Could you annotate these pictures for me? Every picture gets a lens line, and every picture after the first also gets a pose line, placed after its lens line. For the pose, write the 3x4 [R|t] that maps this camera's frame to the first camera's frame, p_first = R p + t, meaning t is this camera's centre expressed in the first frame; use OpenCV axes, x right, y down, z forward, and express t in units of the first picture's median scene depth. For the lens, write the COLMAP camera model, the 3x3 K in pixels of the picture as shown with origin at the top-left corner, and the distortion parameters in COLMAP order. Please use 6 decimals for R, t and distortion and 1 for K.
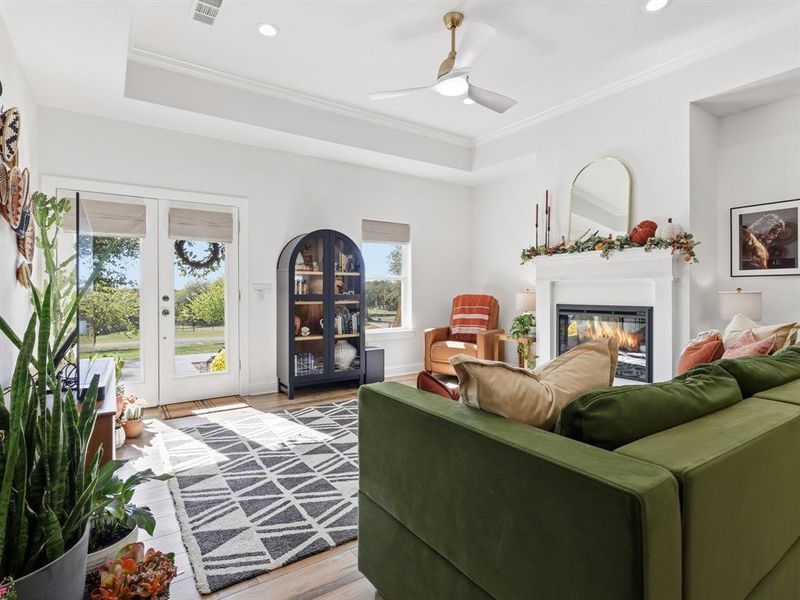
lens RADIAL K [[421.8, 0, 399.6], [0, 421.8, 296.3], [0, 0, 1]] dist [-0.000413, 0.002102]
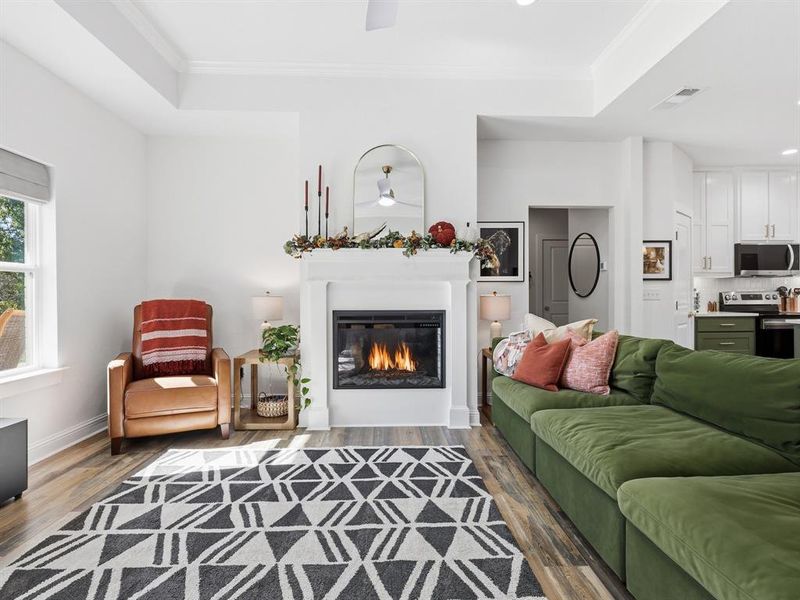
lens RADIAL K [[421.8, 0, 402.1], [0, 421.8, 297.3], [0, 0, 1]] dist [-0.000413, 0.002102]
pose [[0.539834, -0.005899, 0.841751, -0.231555], [0.010409, 0.999946, 0.000332, -0.005422], [-0.841707, 0.008583, 0.539866, 0.452773]]
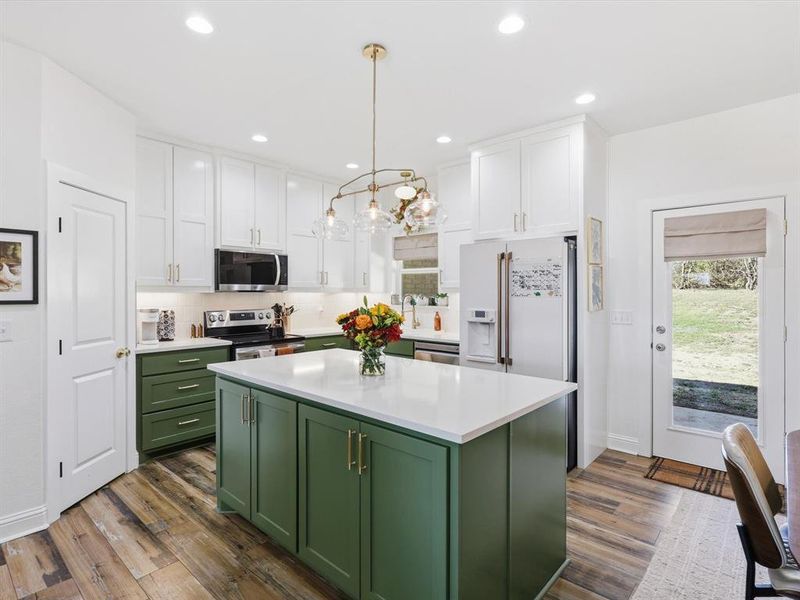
lens RADIAL K [[421.8, 0, 400.8], [0, 421.8, 295.3], [0, 0, 1]] dist [-0.000413, 0.002102]
pose [[-0.241521, -0.003813, 0.970388, 0.285541], [0.007288, 0.999957, 0.005743, -0.047696], [-0.970368, 0.008459, -0.241483, 0.144607]]
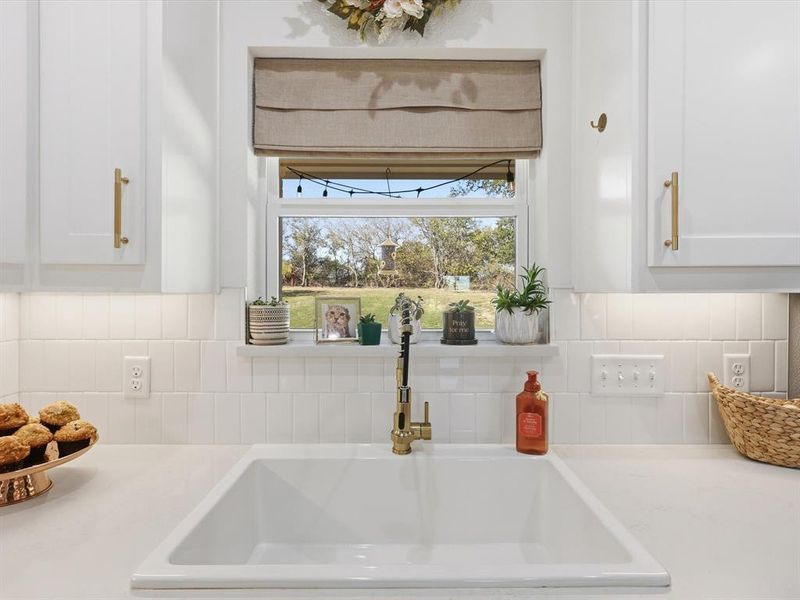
lens RADIAL K [[421.8, 0, 399.5], [0, 421.8, 292.6], [0, 0, 1]] dist [-0.000413, 0.002102]
pose [[-0.825904, 0.002381, 0.563806, 1.207442], [0.008614, 0.999928, 0.008395, -0.049237], [-0.563745, 0.011790, -0.825864, 0.050588]]
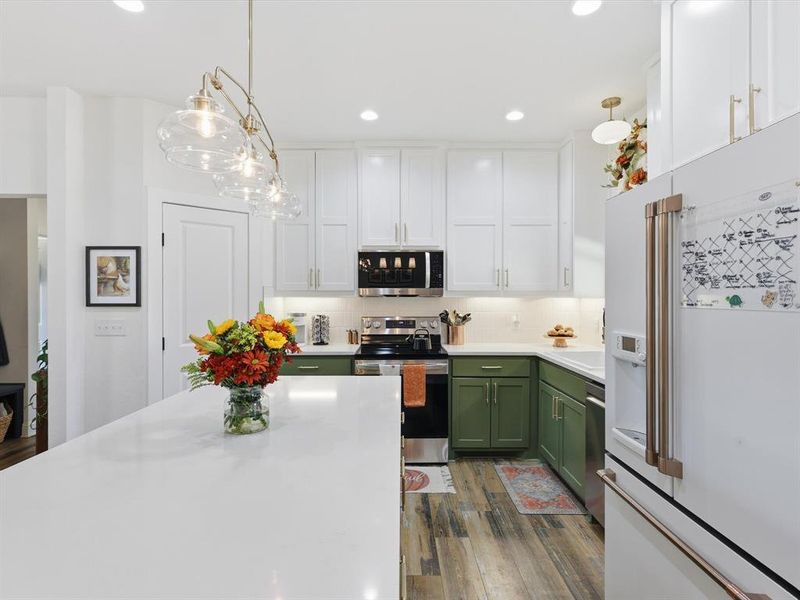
lens RADIAL K [[421.8, 0, 400.8], [0, 421.8, 299.1], [0, 0, 1]] dist [-0.000413, 0.002102]
pose [[0.562701, -0.001084, 0.826660, 0.600924], [0.004662, 0.999987, -0.001862, -0.045367], [-0.826647, 0.004901, 0.562699, -0.223608]]
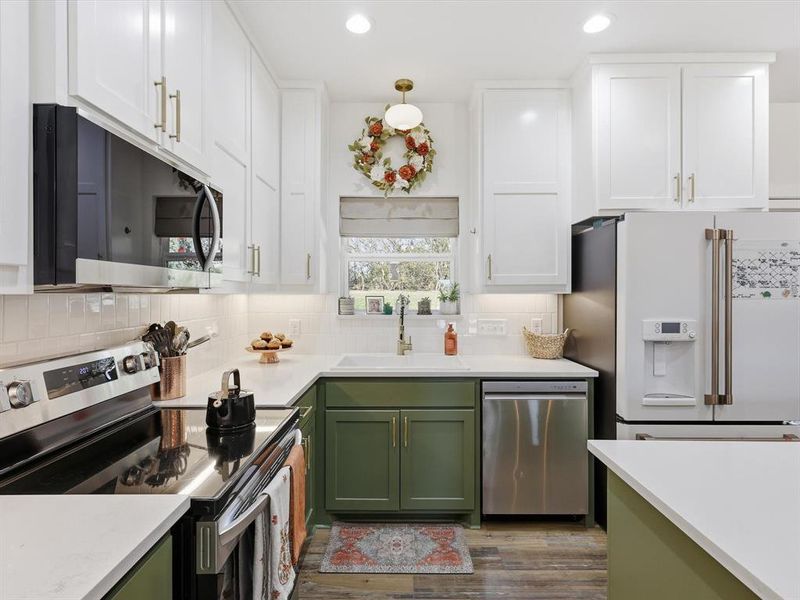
lens RADIAL K [[421.8, 0, 399.4], [0, 421.8, 294.6], [0, 0, 1]] dist [-0.000413, 0.002102]
pose [[-0.819707, 0.002826, 0.572776, 0.977847], [0.008664, 0.999935, 0.007466, -0.050763], [-0.572717, 0.011083, -0.819678, 0.375540]]
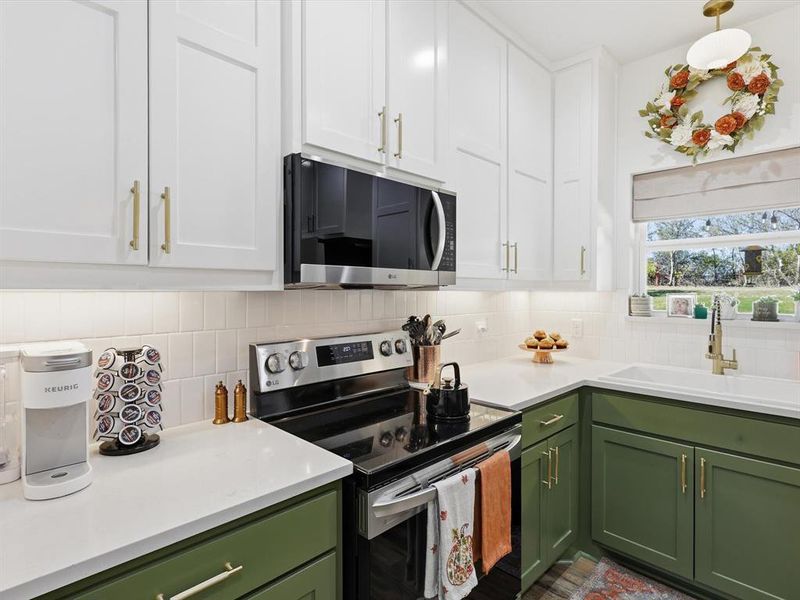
lens RADIAL K [[421.8, 0, 399.2], [0, 421.8, 292.5], [0, 0, 1]] dist [-0.000413, 0.002102]
pose [[-0.173358, 0.000155, 0.984859, 0.939456], [0.008522, 0.999963, 0.001342, -0.049224], [-0.984822, 0.008626, -0.173353, 0.282210]]
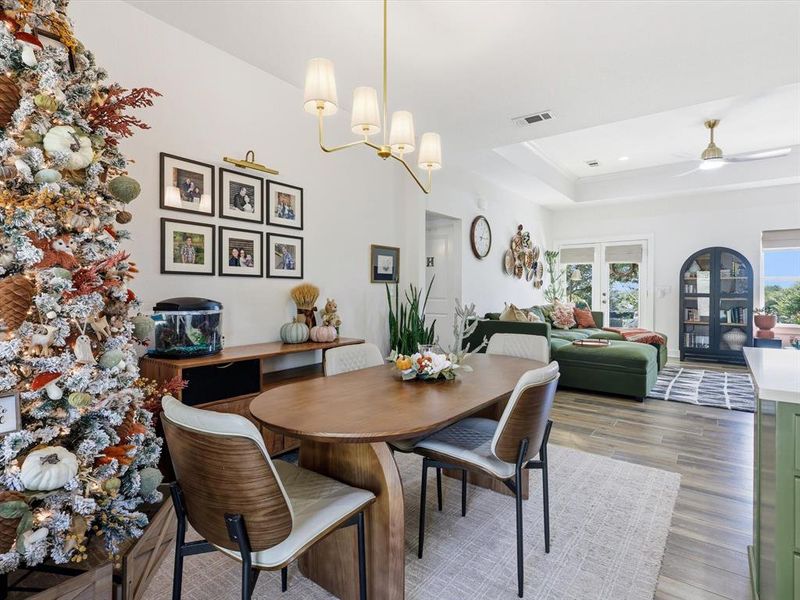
lens RADIAL K [[421.8, 0, 403.2], [0, 421.8, 293.7], [0, 0, 1]] dist [-0.000413, 0.002102]
pose [[0.325221, 0.011163, -0.945572, 0.851335], [-0.013196, 0.999887, 0.007266, -0.000632], [0.945546, 0.010115, 0.325331, -0.422782]]
